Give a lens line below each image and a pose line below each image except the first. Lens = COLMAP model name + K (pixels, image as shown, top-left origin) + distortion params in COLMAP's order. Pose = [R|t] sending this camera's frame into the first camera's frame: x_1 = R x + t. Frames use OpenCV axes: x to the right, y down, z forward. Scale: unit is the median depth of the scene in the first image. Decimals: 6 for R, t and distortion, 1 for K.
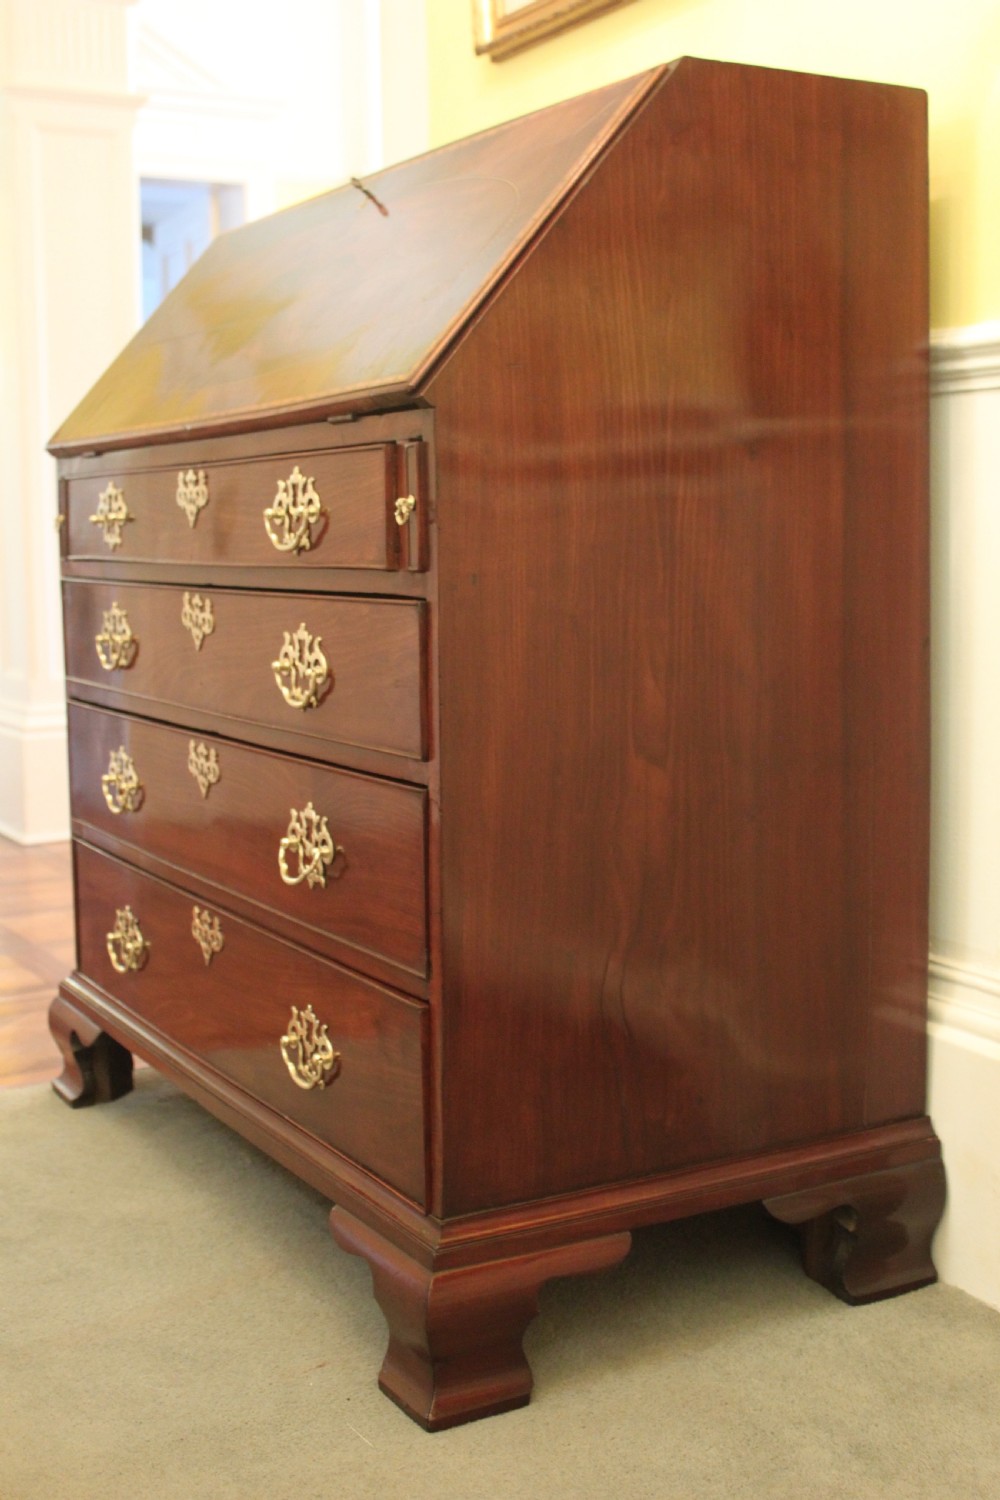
lens RADIAL K [[1826.5, 0, 500.0], [0, 1826.5, 750.0], [0, 0, 1]] dist [0.023182, -0.328415]
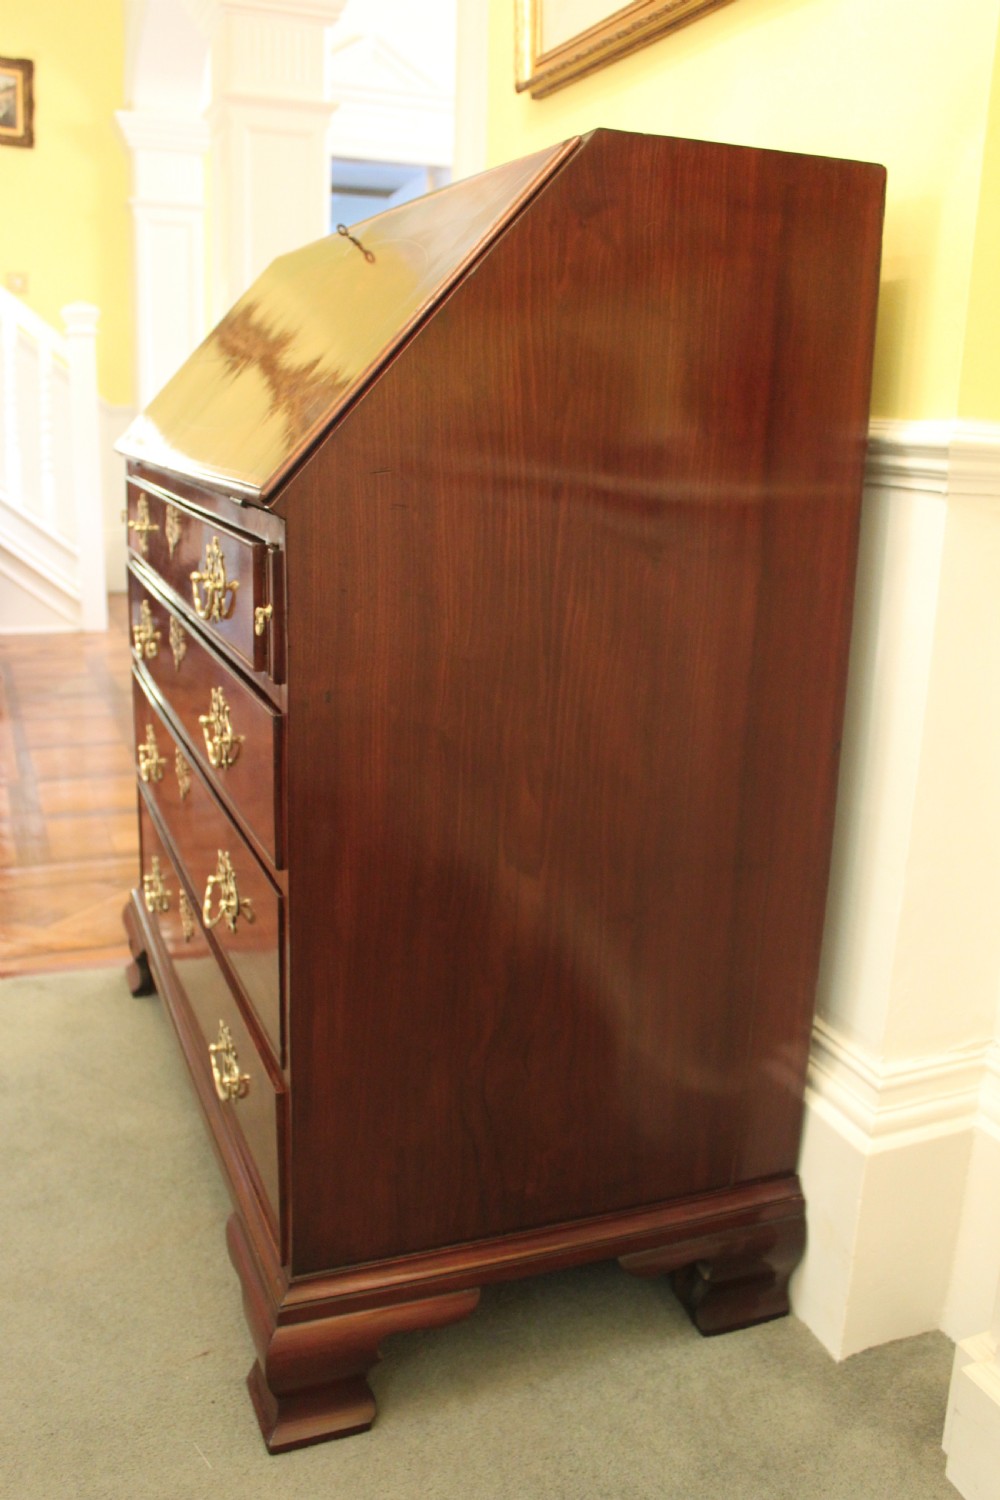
lens RADIAL K [[1266.7, 0, 500.0], [0, 1266.7, 750.0], [0, 0, 1]] dist [-0.101031, 0.007662]
pose [[0.988159, 0.080337, -0.130720, 0.144481], [-0.059342, 0.985775, 0.157243, -0.154773], [0.141493, -0.147624, 0.978870, 0.314446]]
